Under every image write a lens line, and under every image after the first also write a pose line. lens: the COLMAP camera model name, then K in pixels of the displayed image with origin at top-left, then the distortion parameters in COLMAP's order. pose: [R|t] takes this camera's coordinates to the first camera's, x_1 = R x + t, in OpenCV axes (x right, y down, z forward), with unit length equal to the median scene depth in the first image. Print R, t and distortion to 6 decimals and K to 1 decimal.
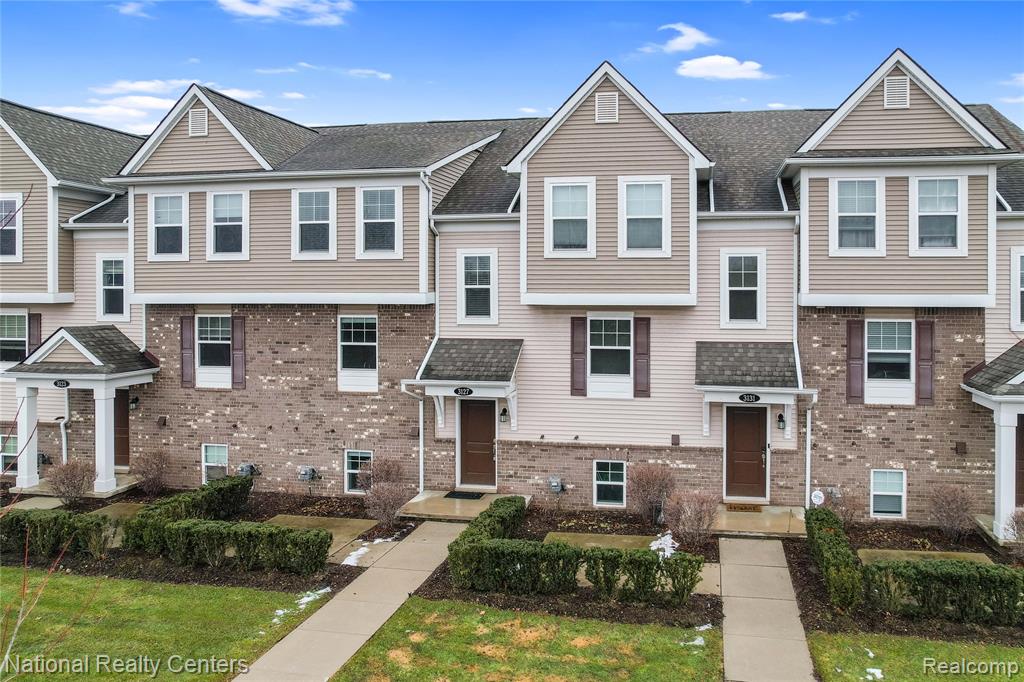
lens RADIAL K [[740.5, 0, 608.0], [0, 740.5, 285.0], [0, 0, 1]] dist [-0.040502, 0.009807]
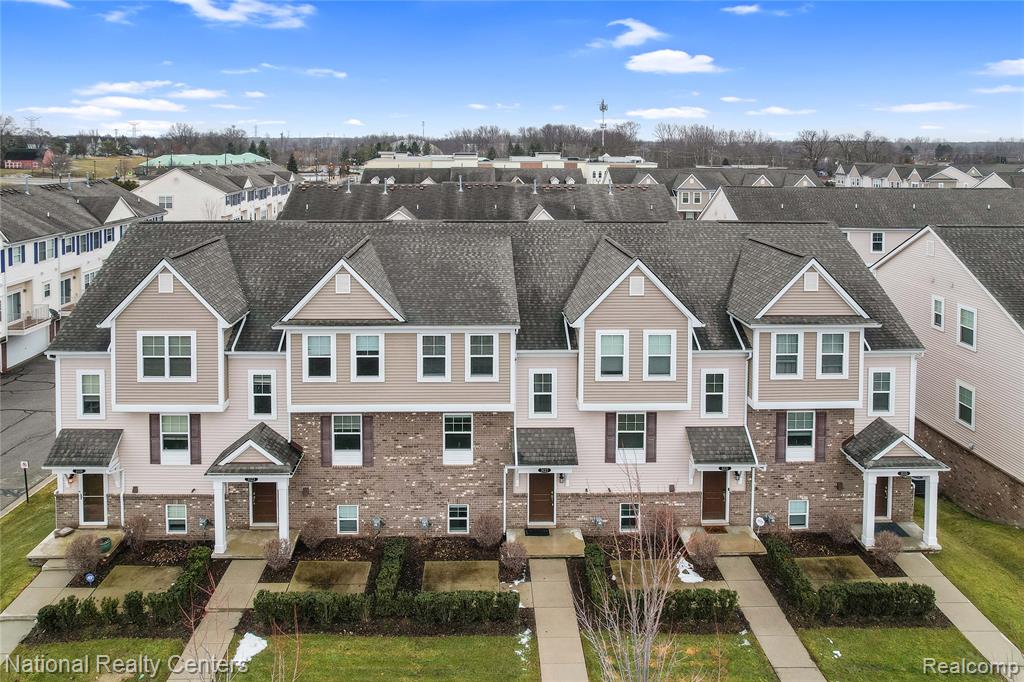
lens RADIAL K [[751.1, 0, 503.8], [0, 751.1, 150.6], [0, 0, 1]] dist [-0.009355, -0.031814]
pose [[0.984372, -0.000233, 0.176101, -0.537078], [-0.003348, 0.999794, 0.020038, -0.536204], [-0.176069, -0.020315, 0.984168, -0.494614]]
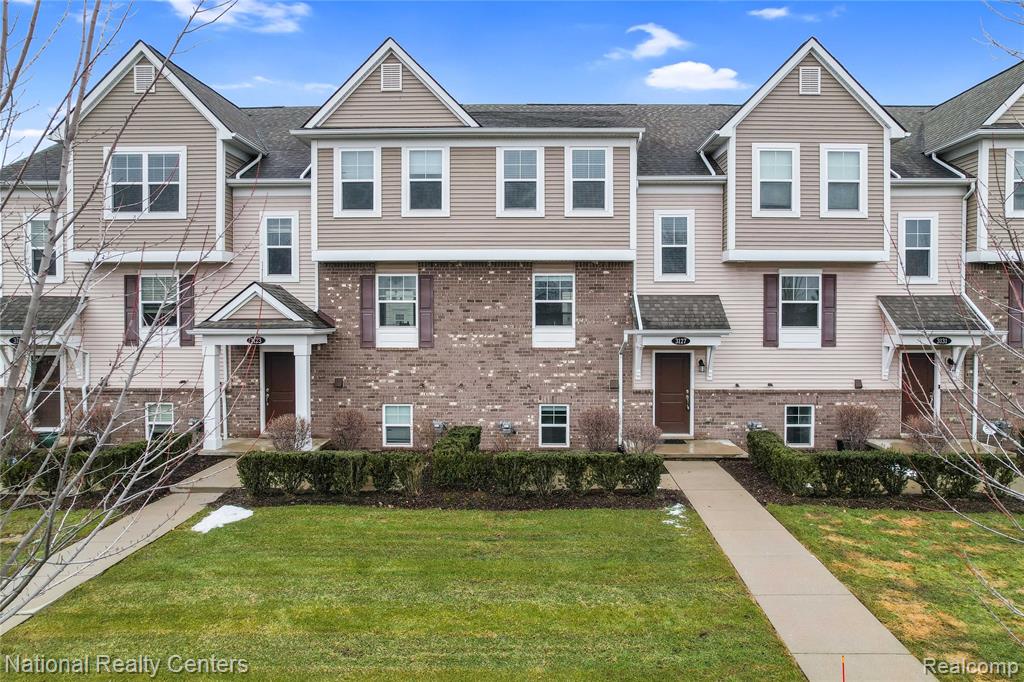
lens RADIAL K [[716.4, 0, 551.5], [0, 716.4, 321.5], [0, 0, 1]] dist [-0.041651, -0.002460]
pose [[0.988895, -0.000536, 0.148613, -0.515229], [-0.001418, 0.999914, 0.013042, 0.099761], [-0.148608, -0.013108, 0.988809, 0.010850]]
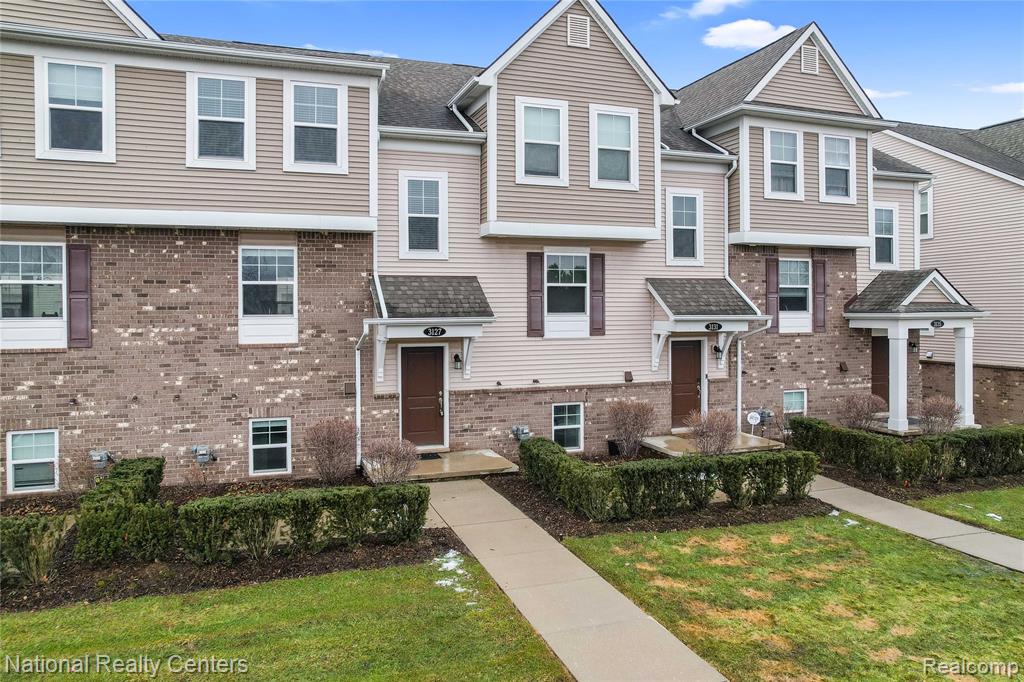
lens RADIAL K [[719.4, 0, 520.3], [0, 719.4, 306.1], [0, 0, 1]] dist [-0.042384, 0.003885]
pose [[0.878879, -0.004148, 0.477027, -0.489854], [0.004721, 0.999989, -0.000002, 0.111233], [-0.477022, 0.002254, 0.878889, 0.212583]]
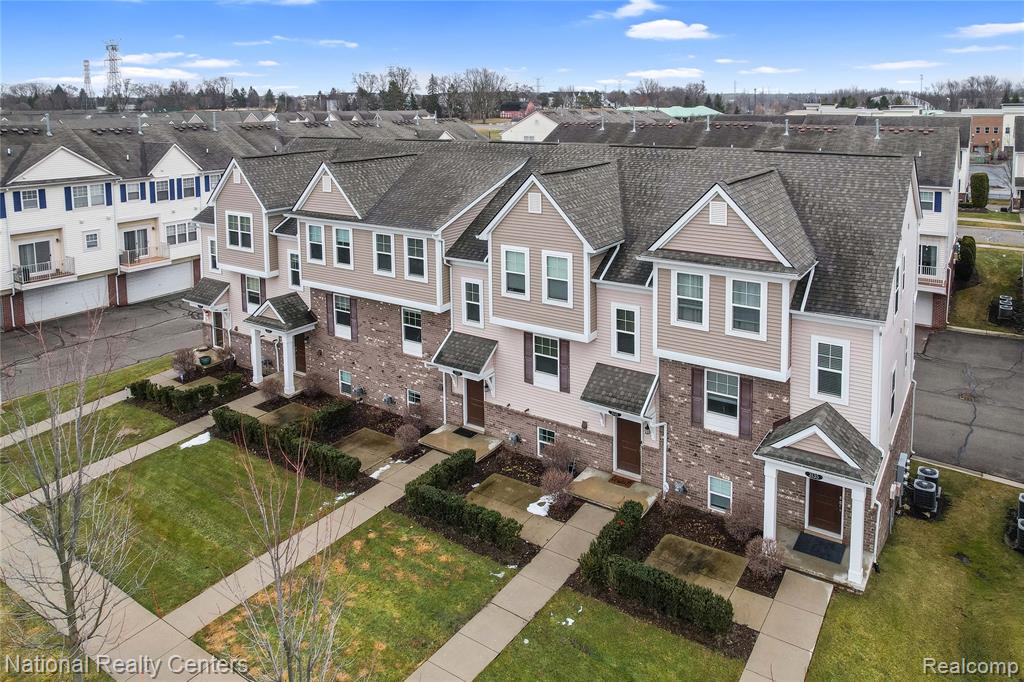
lens RADIAL K [[751.1, 0, 503.8], [0, 751.1, 150.6], [0, 0, 1]] dist [-0.009355, -0.031814]
pose [[0.893312, 0.017370, -0.449102, 0.597064], [0.018212, 0.997033, 0.074787, -0.441875], [0.449068, -0.074987, 0.890345, -0.356389]]
